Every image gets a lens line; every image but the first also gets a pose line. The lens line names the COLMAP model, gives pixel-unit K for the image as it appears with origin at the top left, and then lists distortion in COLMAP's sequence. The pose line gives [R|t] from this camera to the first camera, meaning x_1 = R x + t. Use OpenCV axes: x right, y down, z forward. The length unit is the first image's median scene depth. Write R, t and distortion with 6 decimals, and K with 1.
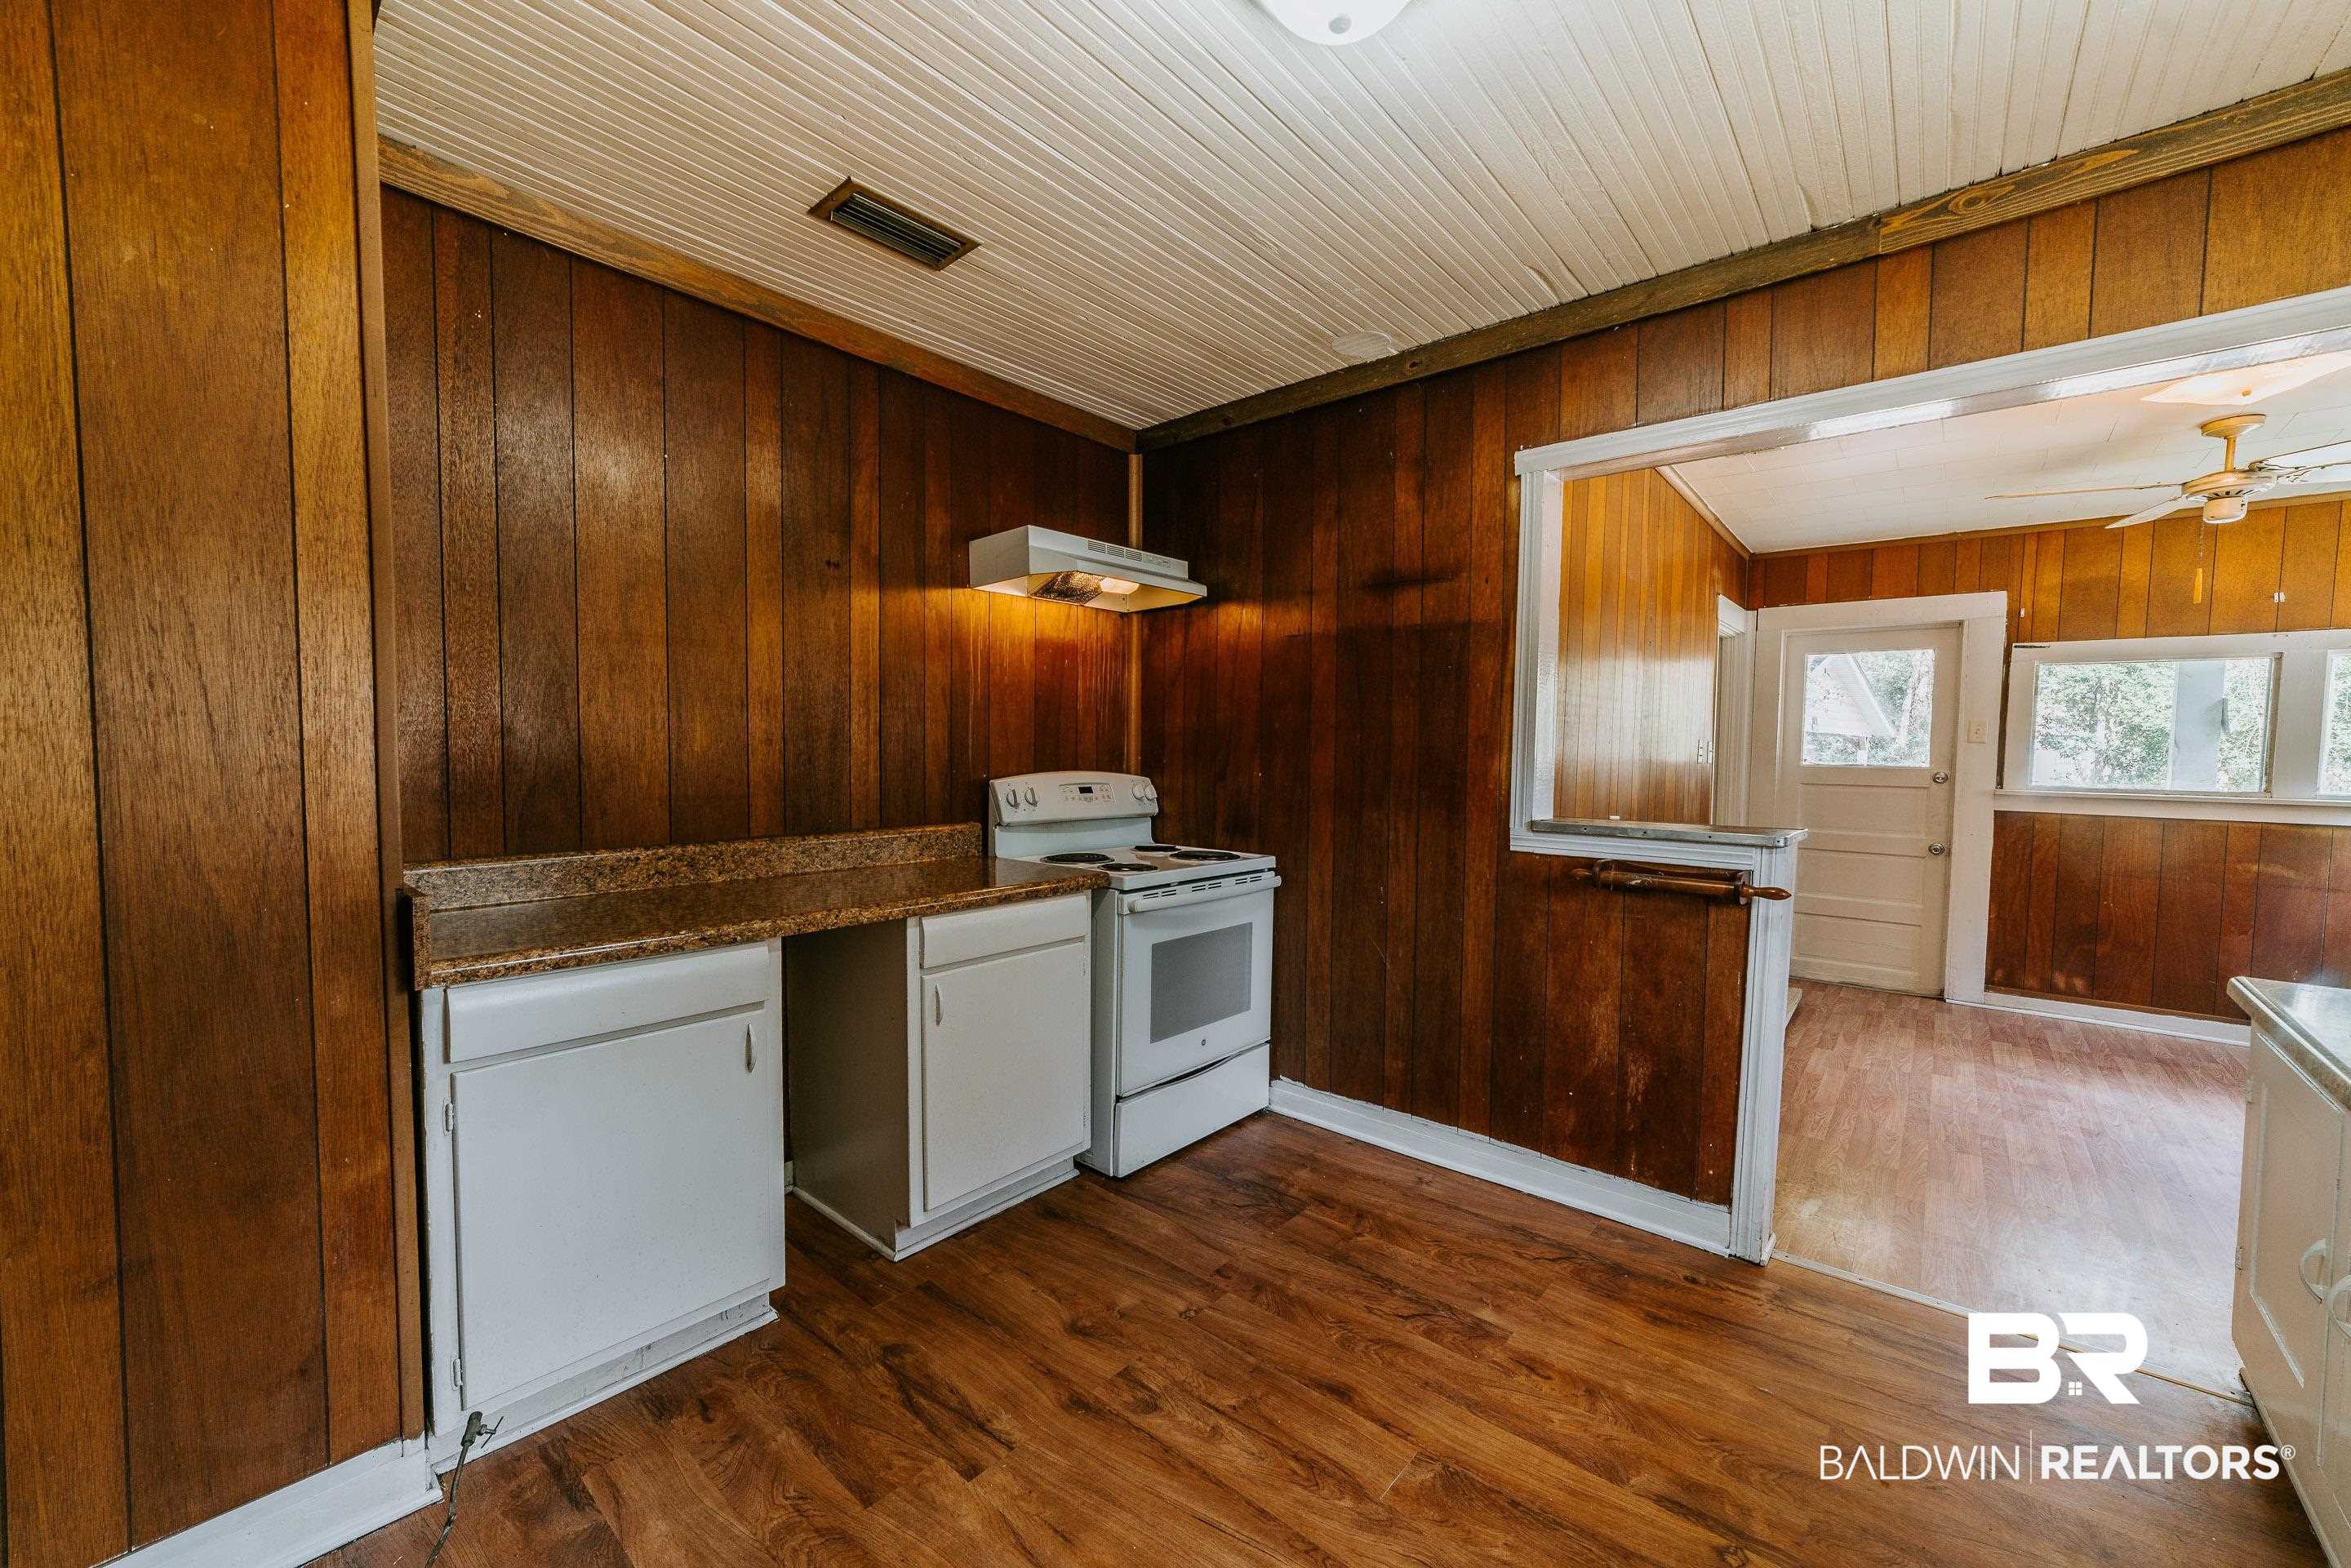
lens RADIAL K [[919.6, 0, 1179.7], [0, 919.6, 788.7], [0, 0, 1]] dist [-0.025134, 0.011269]
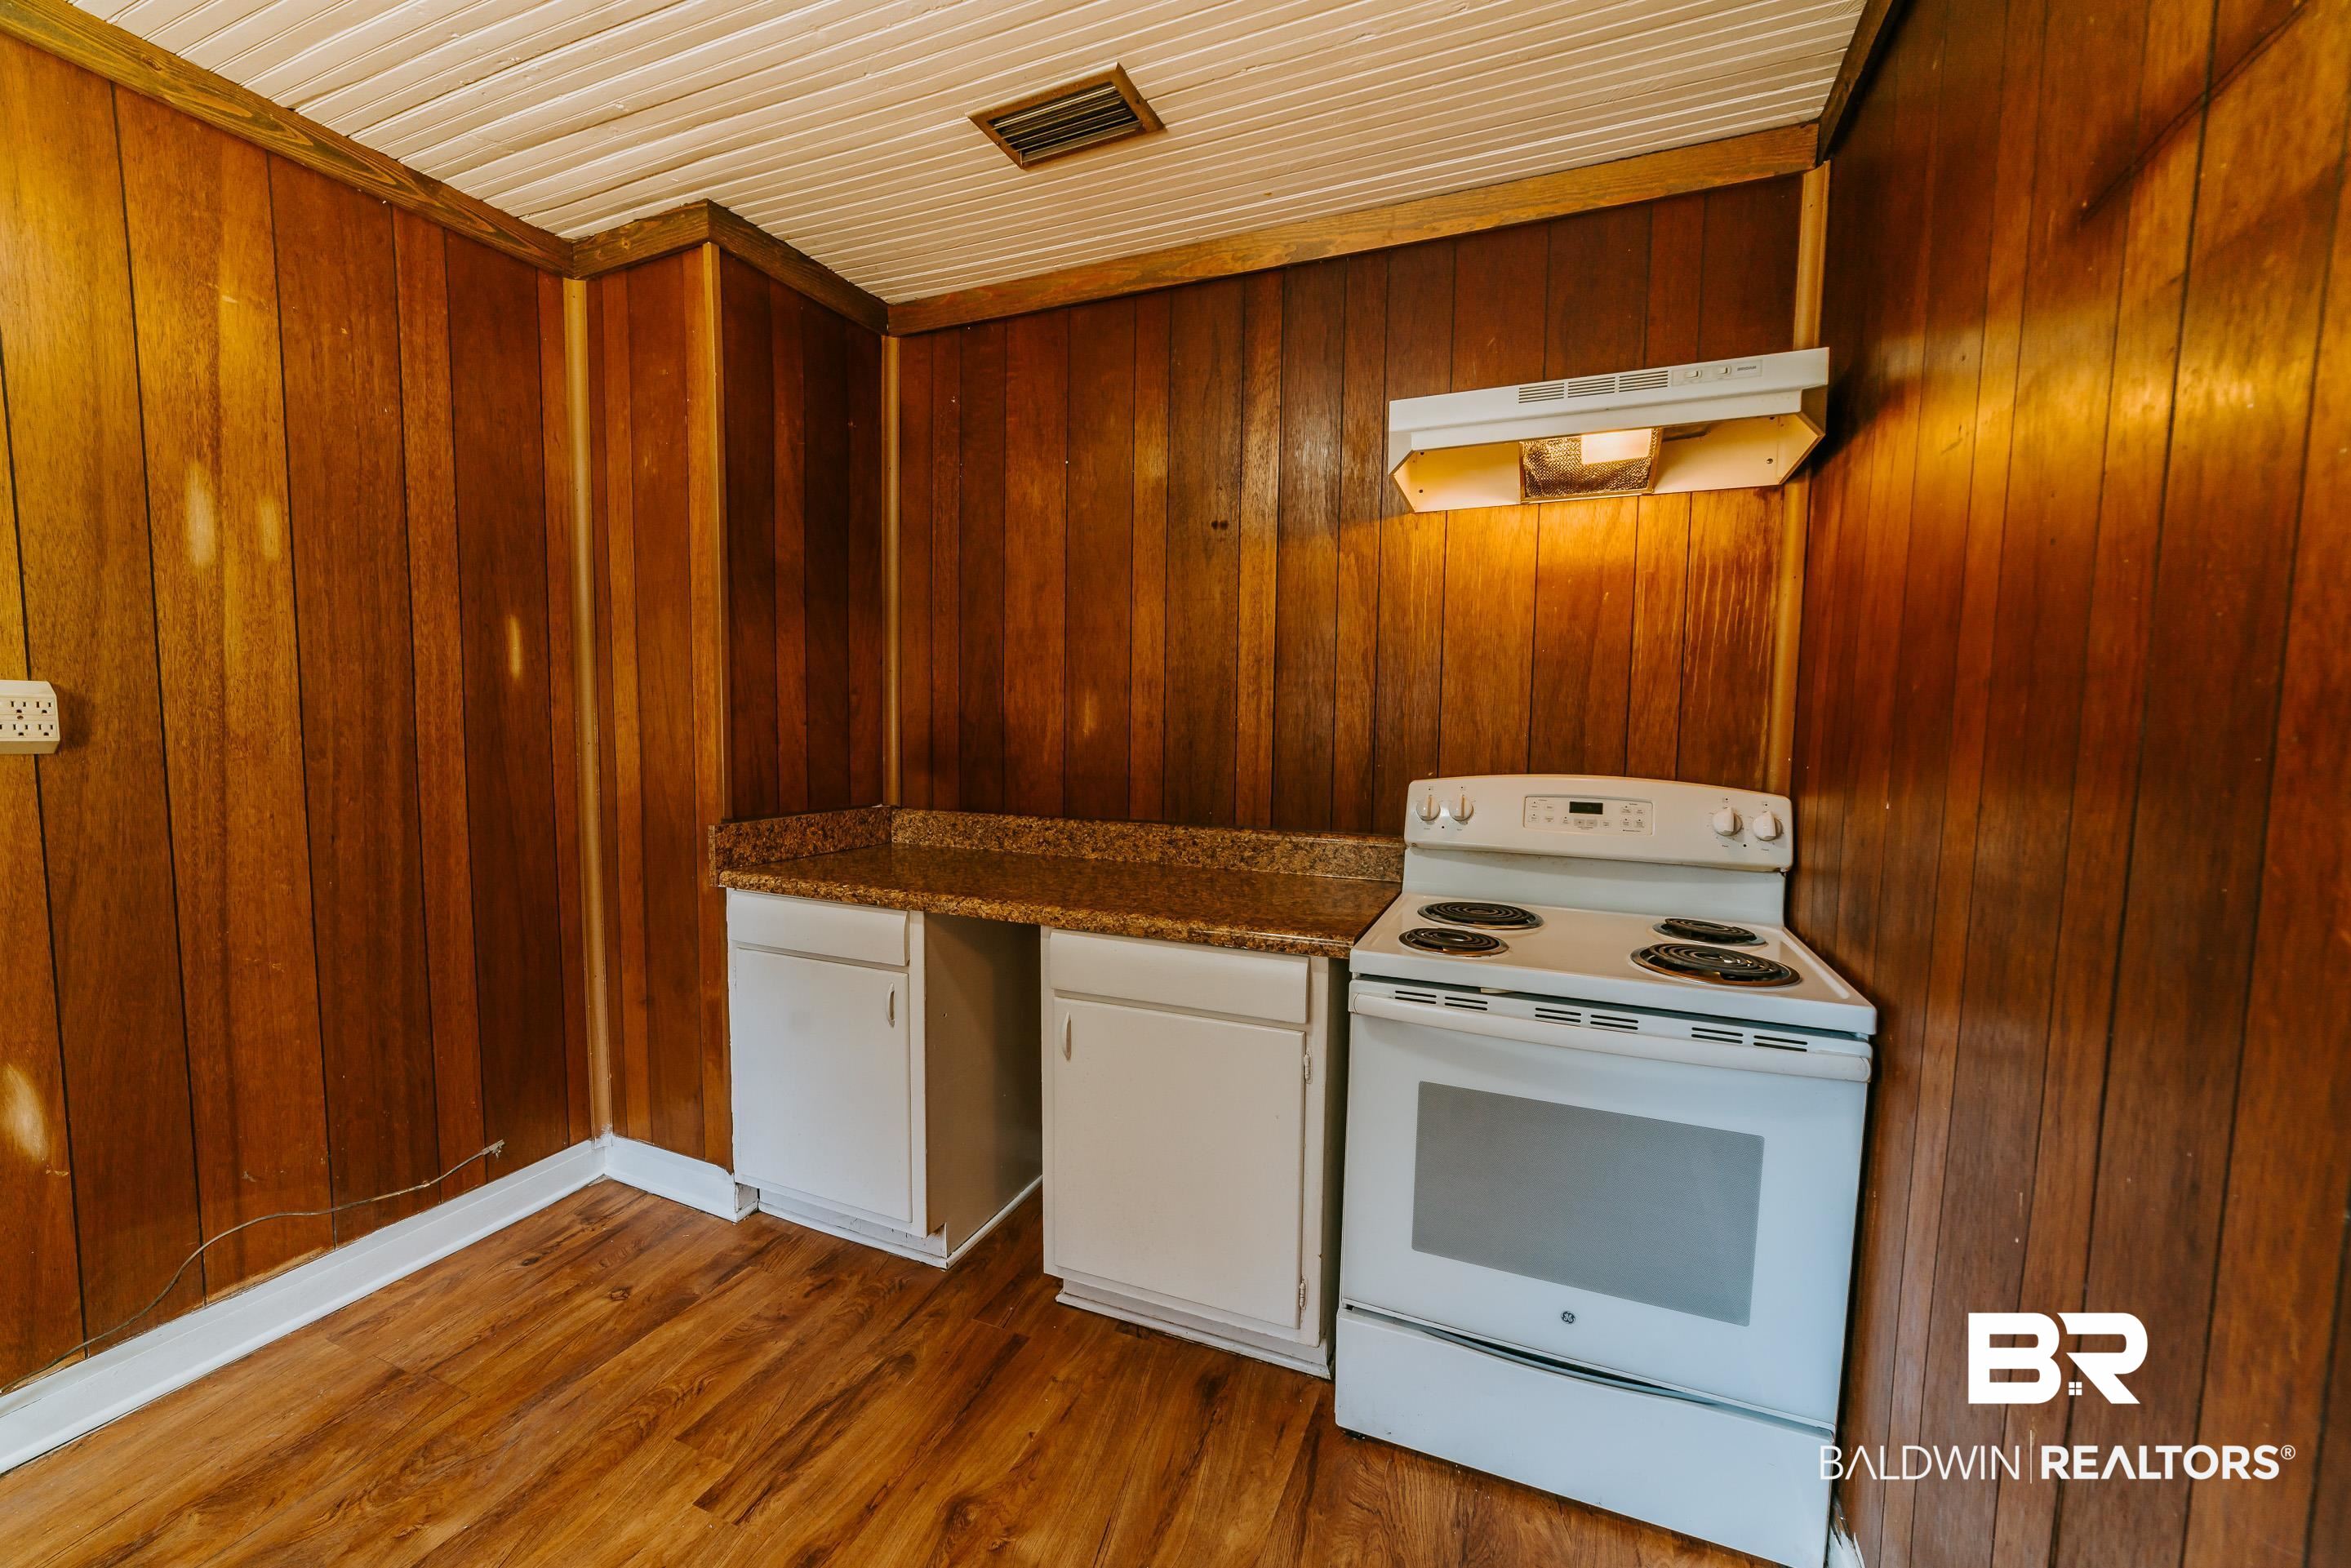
lens RADIAL K [[897.1, 0, 1183.5], [0, 897.1, 791.0], [0, 0, 1]] dist [-0.024523, 0.010041]
pose [[0.313829, 0.069154, -0.946958, 0.462157], [-0.053972, 0.997031, 0.054924, -0.034812], [0.947944, 0.033873, 0.316629, 0.720291]]
